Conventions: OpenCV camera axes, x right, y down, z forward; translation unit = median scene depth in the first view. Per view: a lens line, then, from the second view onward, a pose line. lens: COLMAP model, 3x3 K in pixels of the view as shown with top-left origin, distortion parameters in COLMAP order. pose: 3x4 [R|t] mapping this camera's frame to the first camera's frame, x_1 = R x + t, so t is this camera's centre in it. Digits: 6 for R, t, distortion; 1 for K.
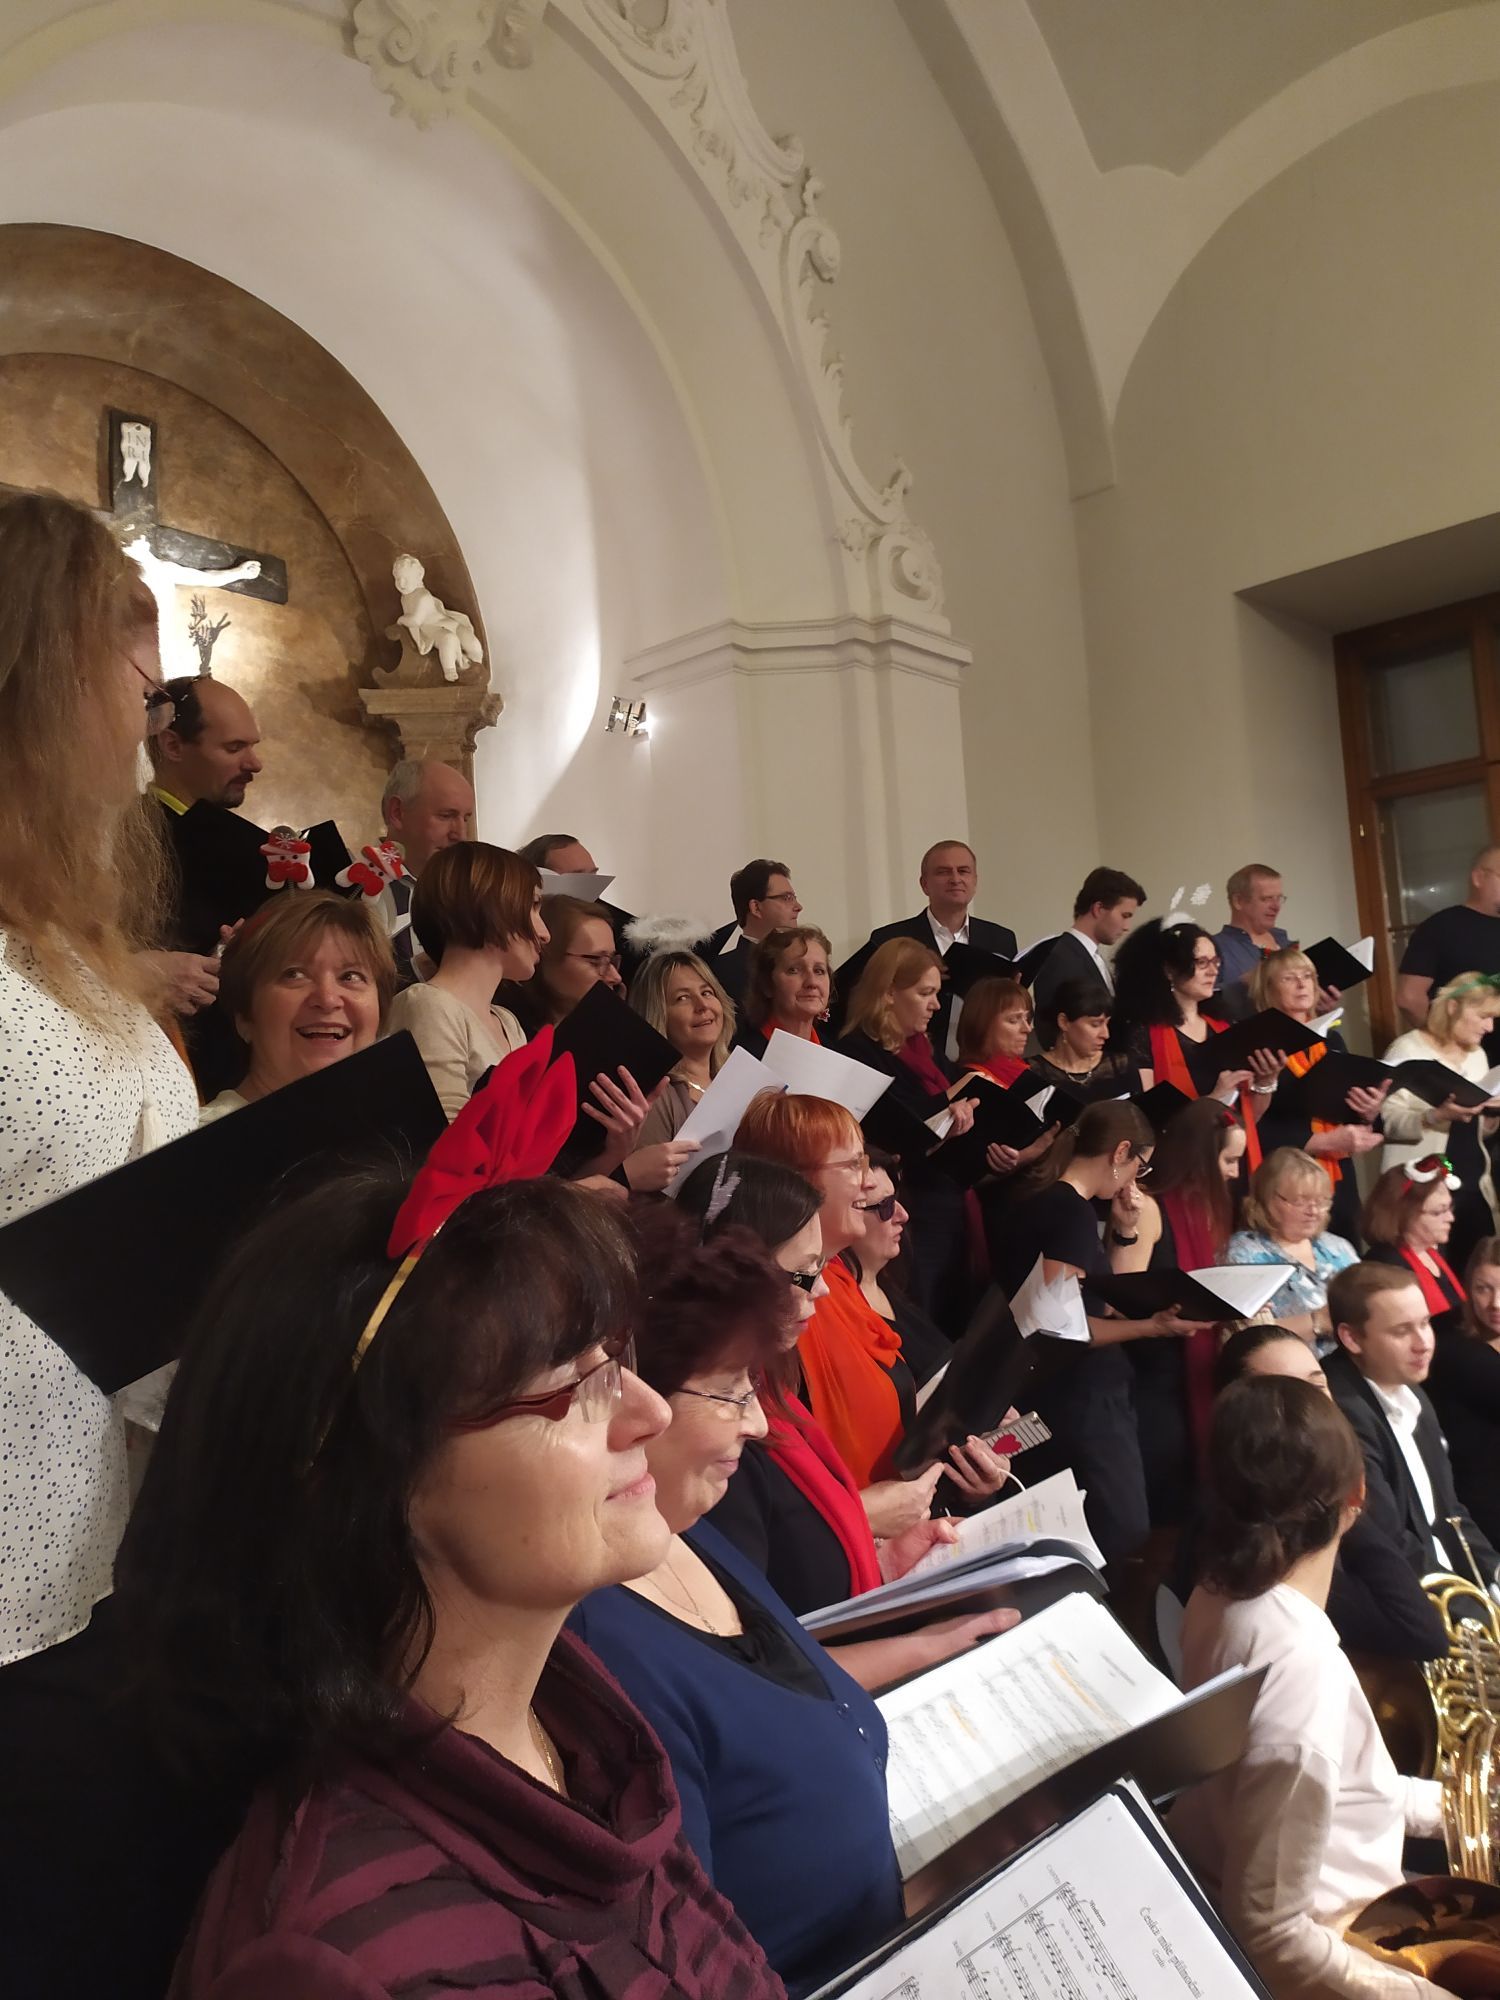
lens RADIAL K [[1504.8, 0, 760.6], [0, 1504.8, 1029.1], [0, 0, 1]] dist [0.024572, -0.032256]
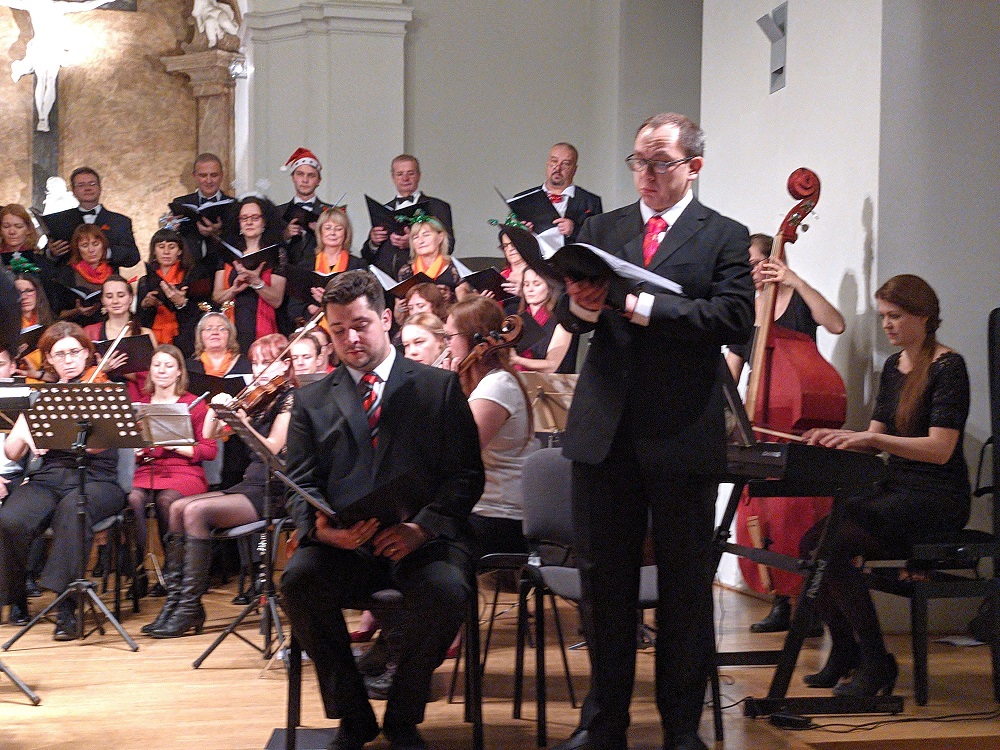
lens RADIAL K [[1568.7, 0, 513.1], [0, 1568.7, 396.8], [0, 0, 1]] dist [0.069924, 0.000000]
pose [[0.807665, 0.060451, -0.586535, 1.199658], [-0.012379, 0.996250, 0.085632, 0.008103], [0.589512, -0.061901, 0.805384, -0.282734]]
